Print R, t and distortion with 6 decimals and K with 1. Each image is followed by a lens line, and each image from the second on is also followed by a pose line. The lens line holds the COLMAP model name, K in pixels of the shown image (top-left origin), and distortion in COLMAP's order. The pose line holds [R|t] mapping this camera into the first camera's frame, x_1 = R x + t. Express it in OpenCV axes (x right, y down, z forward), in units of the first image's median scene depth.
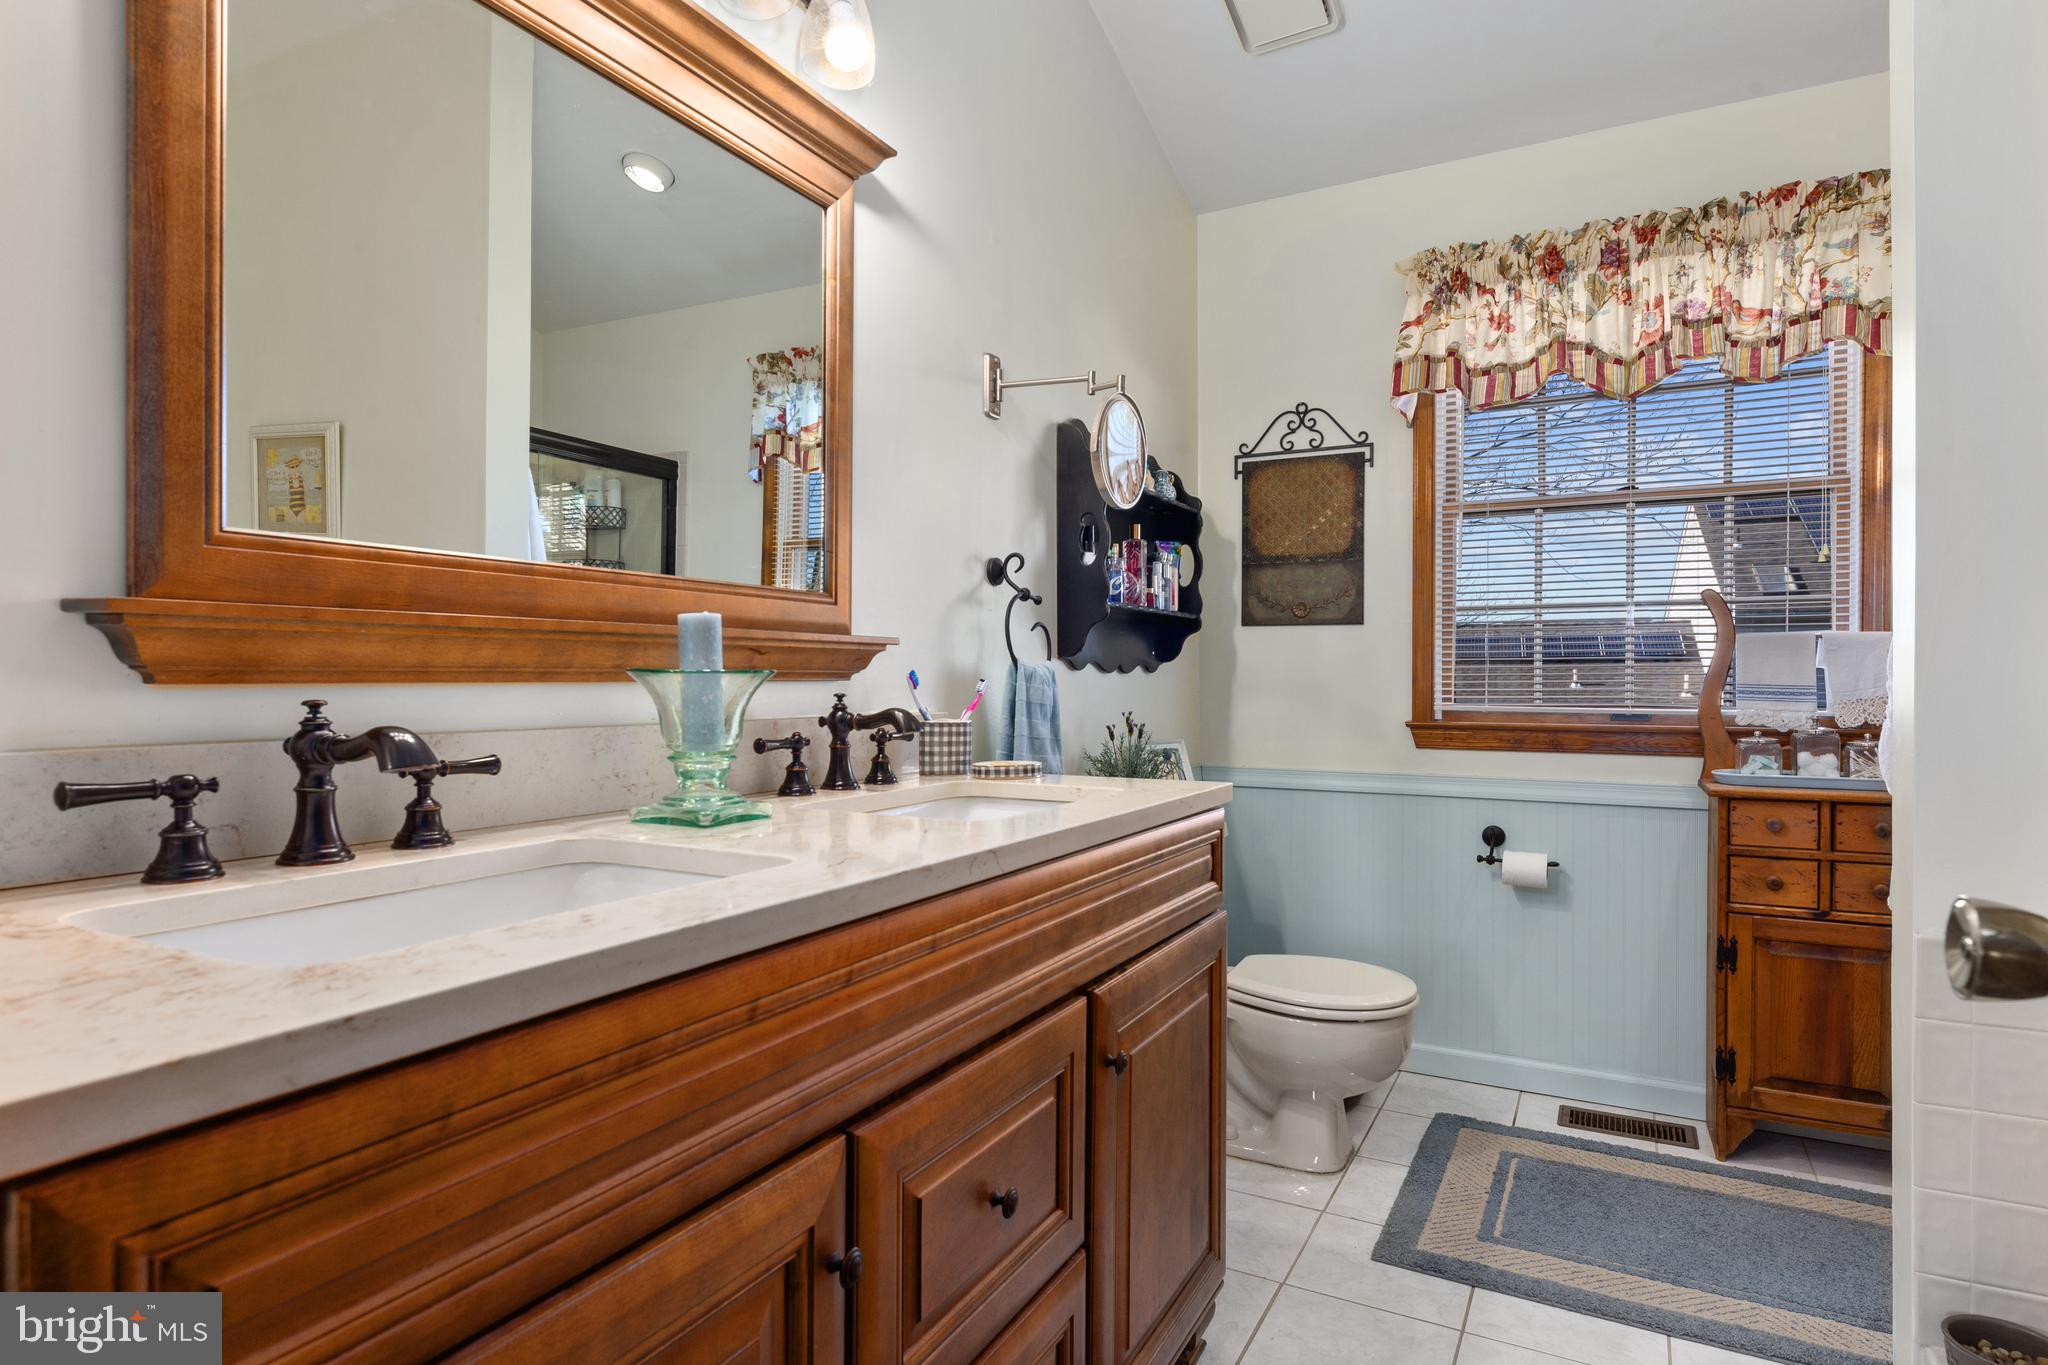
lens RADIAL K [[1094.1, 0, 1020.9], [0, 1094.1, 692.0], [0, 0, 1]] dist [-0.002580, -0.000981]
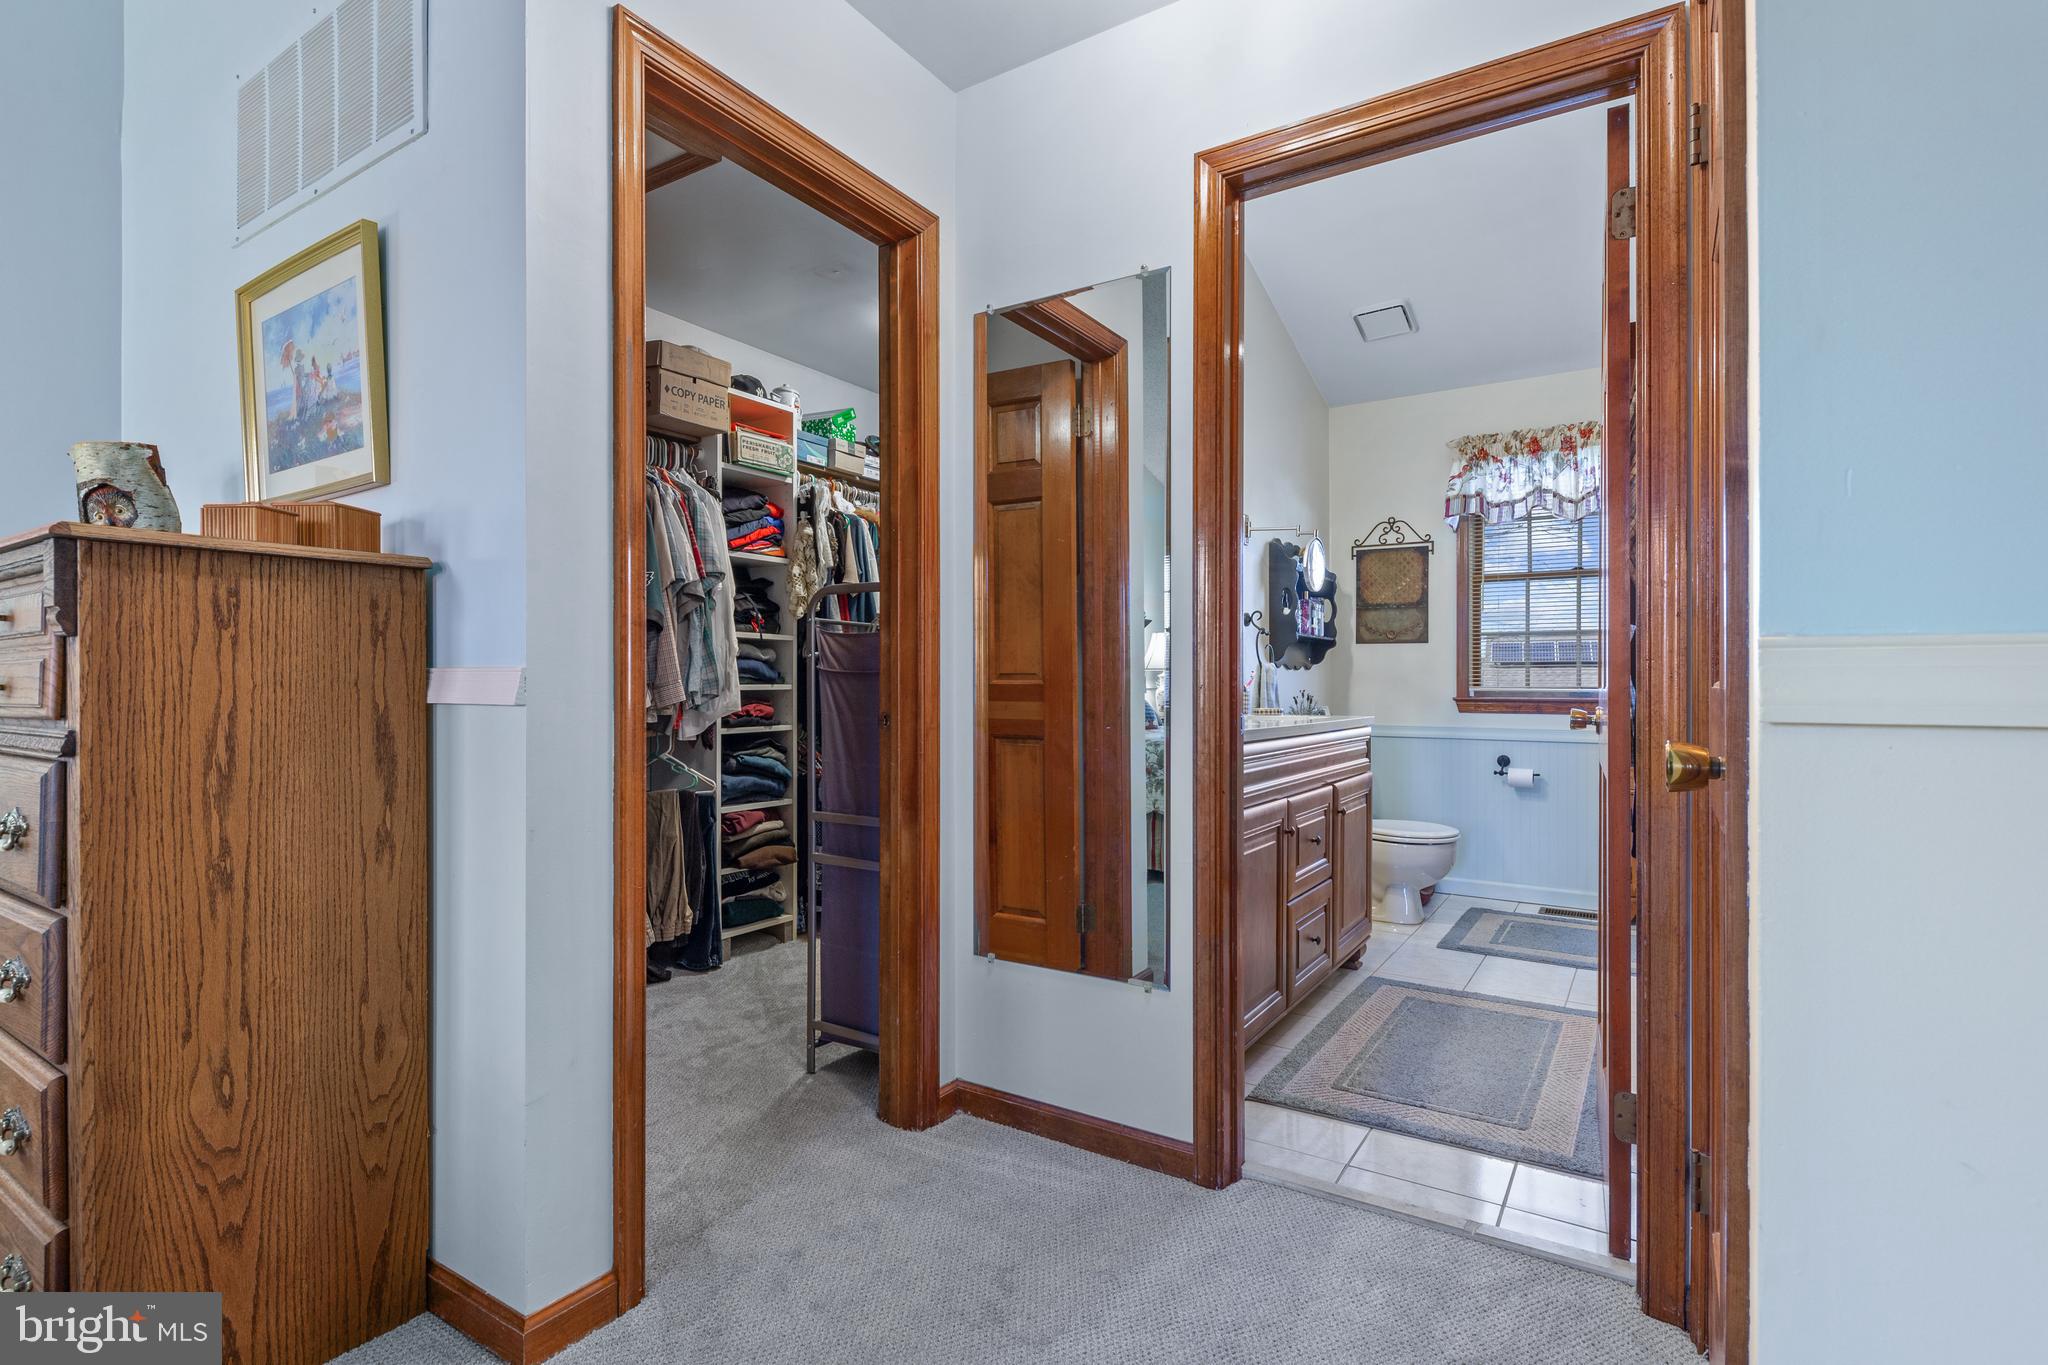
lens RADIAL K [[982.9, 0, 1024.0], [0, 982.9, 682.5], [0, 0, 1]] dist [0.002208, 0.000411]
pose [[0.997240, 0.001100, -0.074232, -0.242690], [-0.001989, 0.999927, -0.011906, 0.024726], [0.074213, 0.012021, 0.997170, -0.697404]]
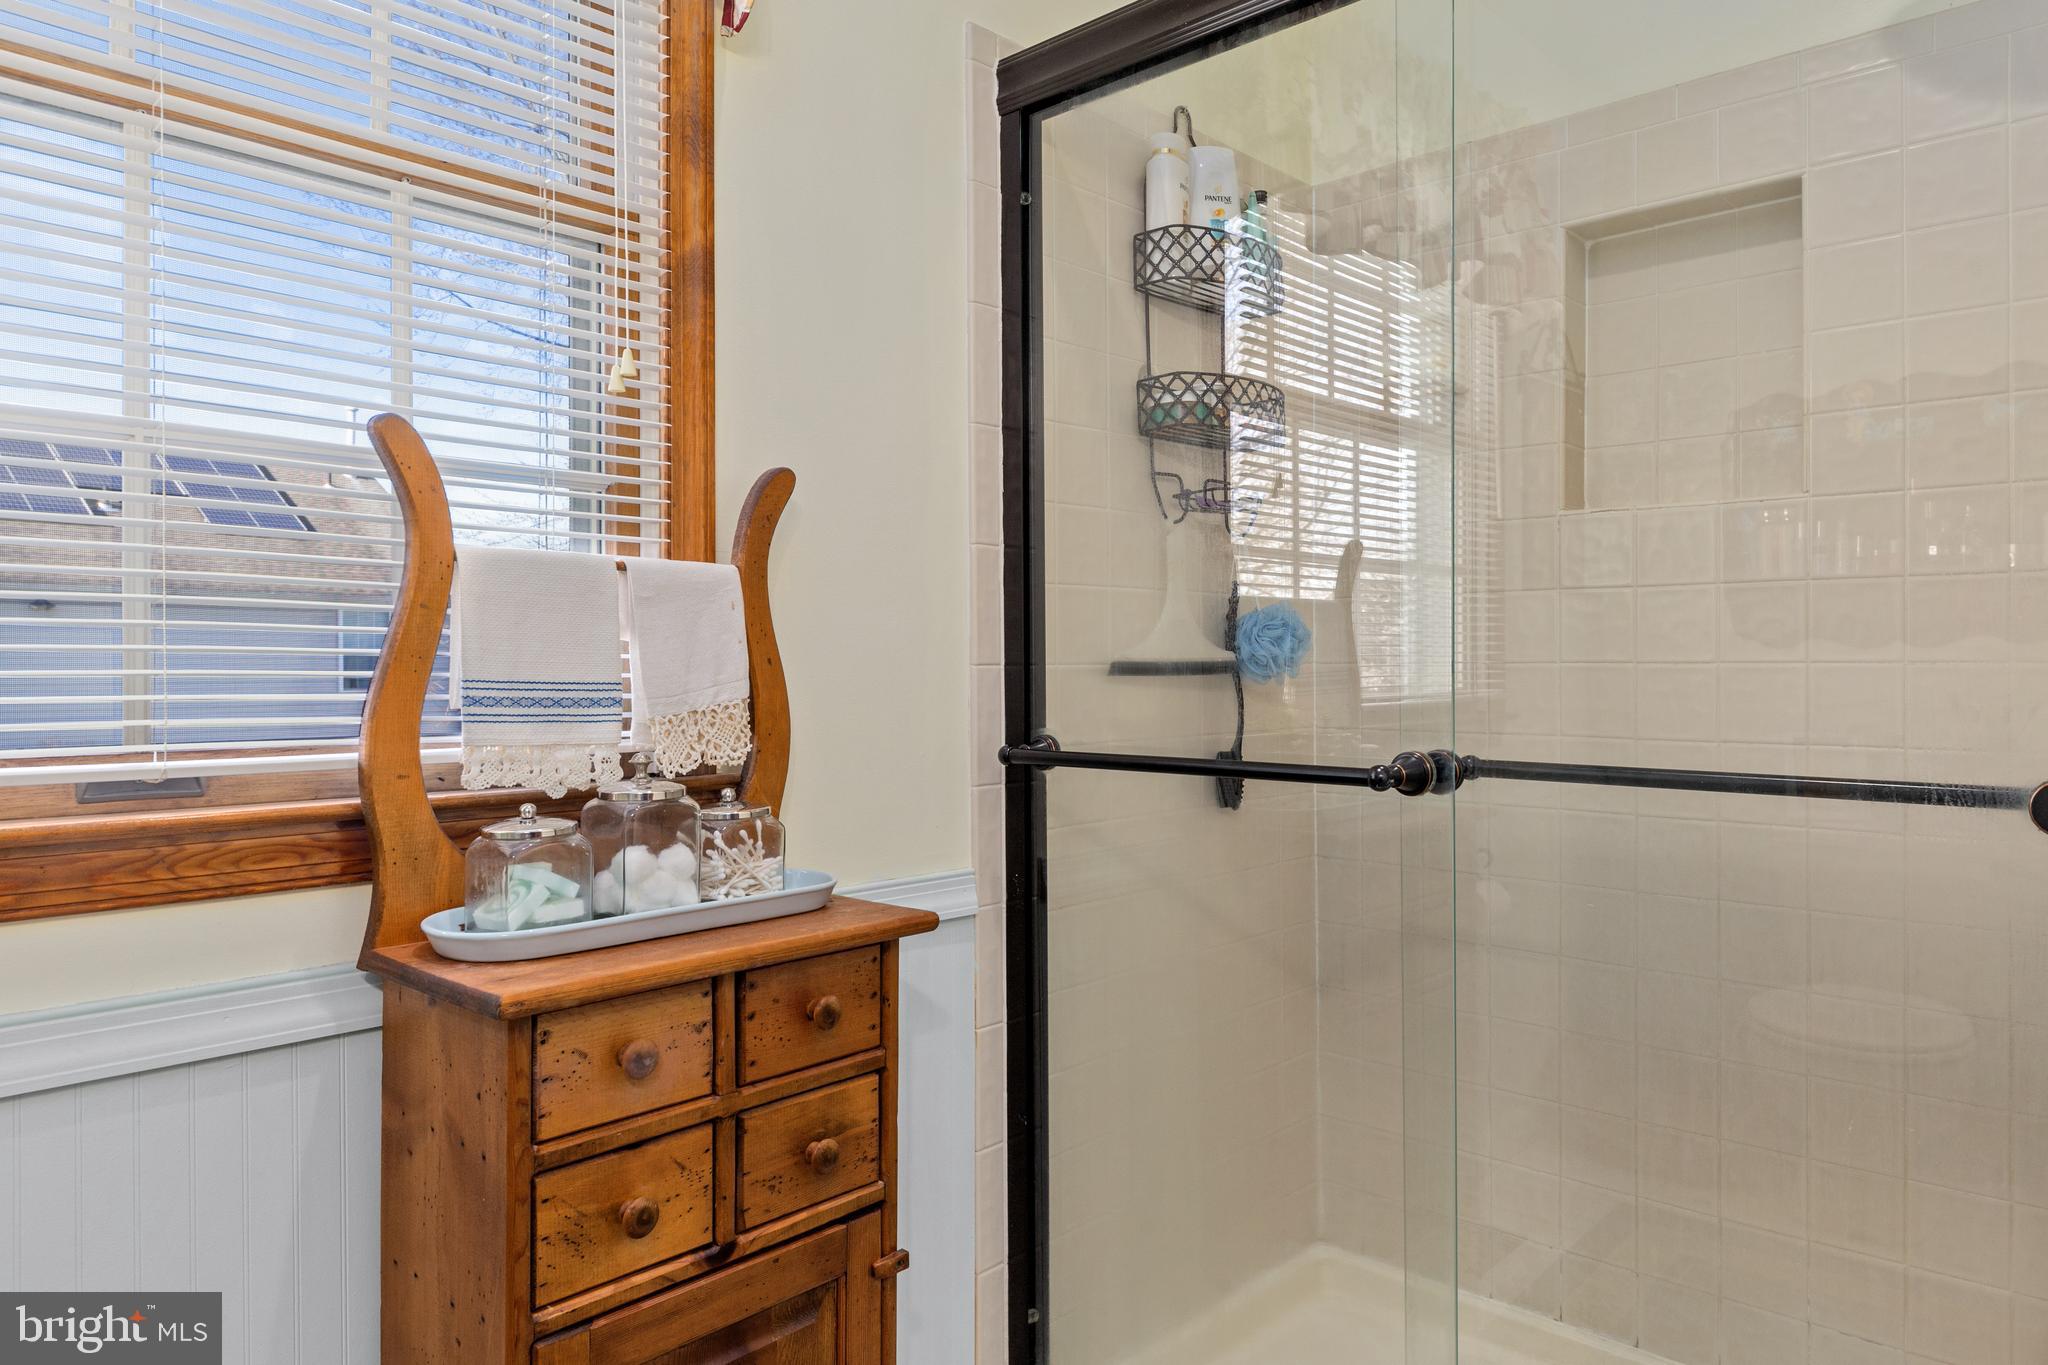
lens RADIAL K [[1330.6, 0, 1030.6], [0, 1330.6, 674.2], [0, 0, 1]] dist [0.012180, -0.017501]
pose [[0.243124, -0.004532, 0.969985, 0.232451], [0.012541, 0.999920, 0.001528, -0.006507], [-0.969914, 0.011793, 0.243161, 0.621114]]
